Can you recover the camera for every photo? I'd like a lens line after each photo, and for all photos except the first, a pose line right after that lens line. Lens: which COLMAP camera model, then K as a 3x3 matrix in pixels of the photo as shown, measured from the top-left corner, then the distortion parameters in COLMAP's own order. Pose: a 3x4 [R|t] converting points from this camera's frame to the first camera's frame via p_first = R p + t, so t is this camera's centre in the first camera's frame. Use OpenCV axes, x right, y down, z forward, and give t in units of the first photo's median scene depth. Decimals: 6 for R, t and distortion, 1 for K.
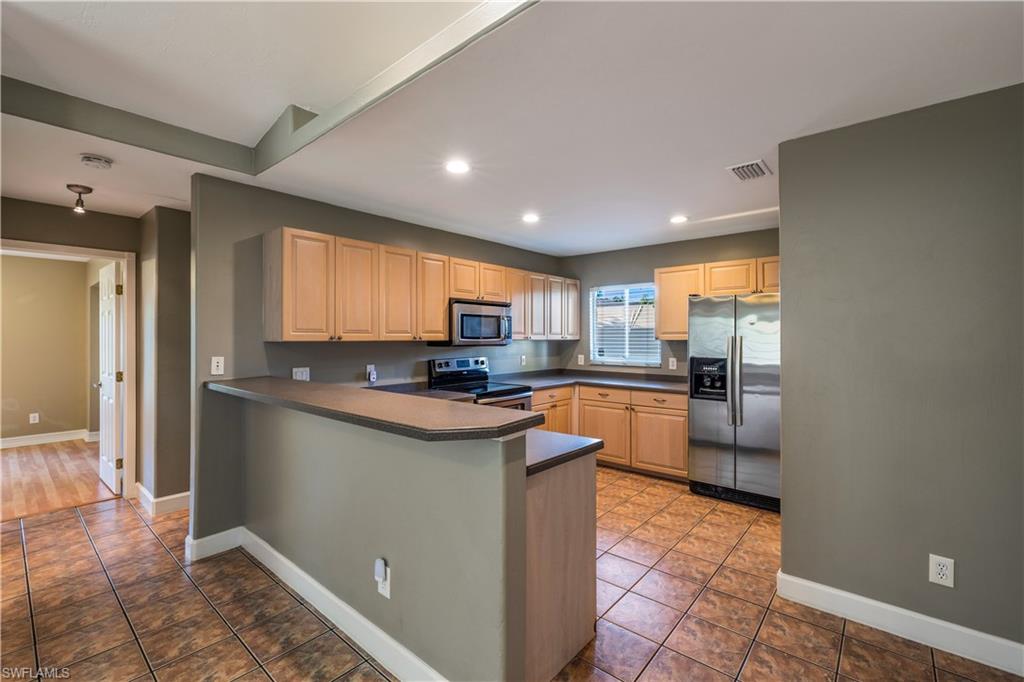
lens RADIAL K [[433.0, 0, 500.9], [0, 433.0, 339.0], [0, 0, 1]] dist [0.010506, -0.001162]
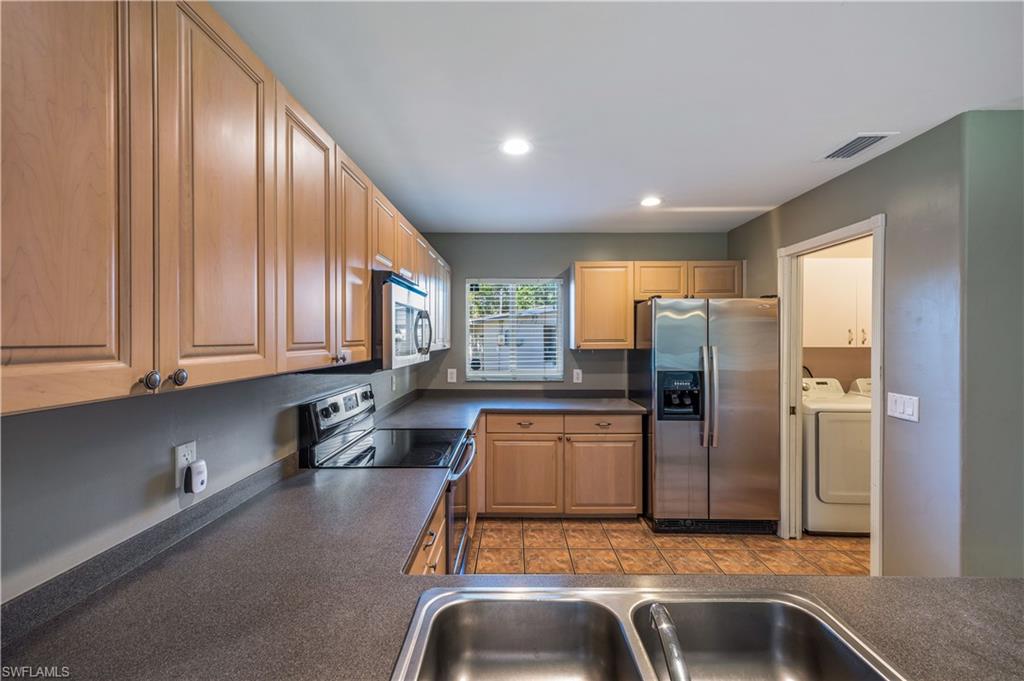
lens RADIAL K [[433.0, 0, 510.4], [0, 433.0, 343.1], [0, 0, 1]] dist [0.010506, -0.001162]
pose [[0.760061, -0.008677, 0.649794, -0.292161], [0.003436, 0.999951, 0.009334, -0.018413], [-0.649842, -0.004862, 0.760053, 0.513278]]
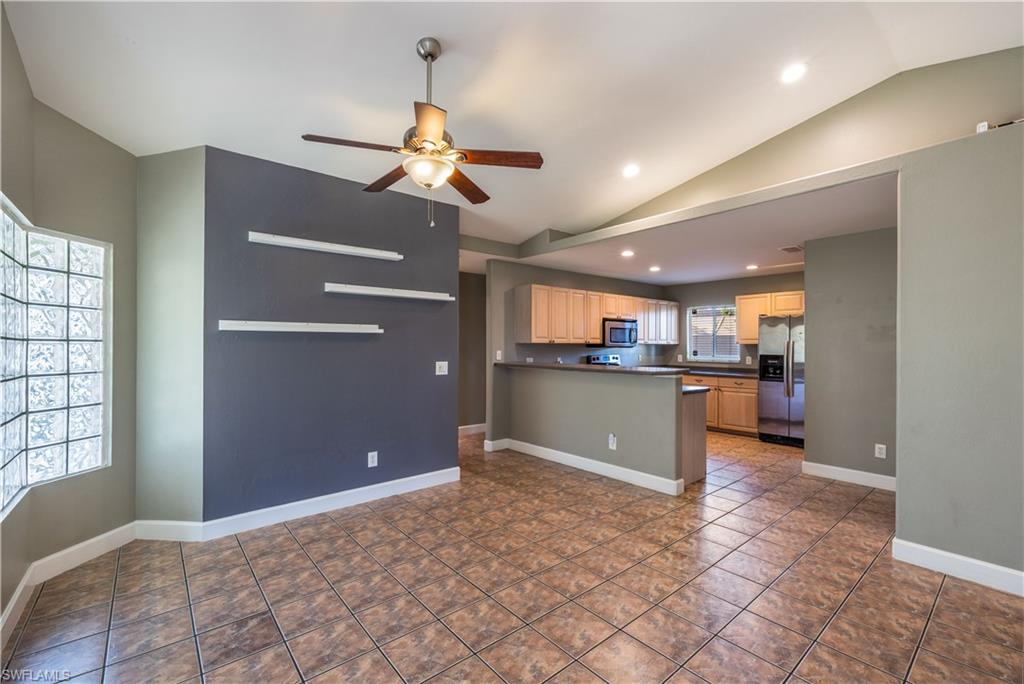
lens RADIAL K [[433.0, 0, 506.9], [0, 433.0, 345.2], [0, 0, 1]] dist [0.010506, -0.001162]
pose [[0.989499, 0.003230, -0.144506, -0.227995], [-0.003605, 0.999991, -0.002337, 0.013699], [0.144497, 0.002834, 0.989501, -0.648746]]
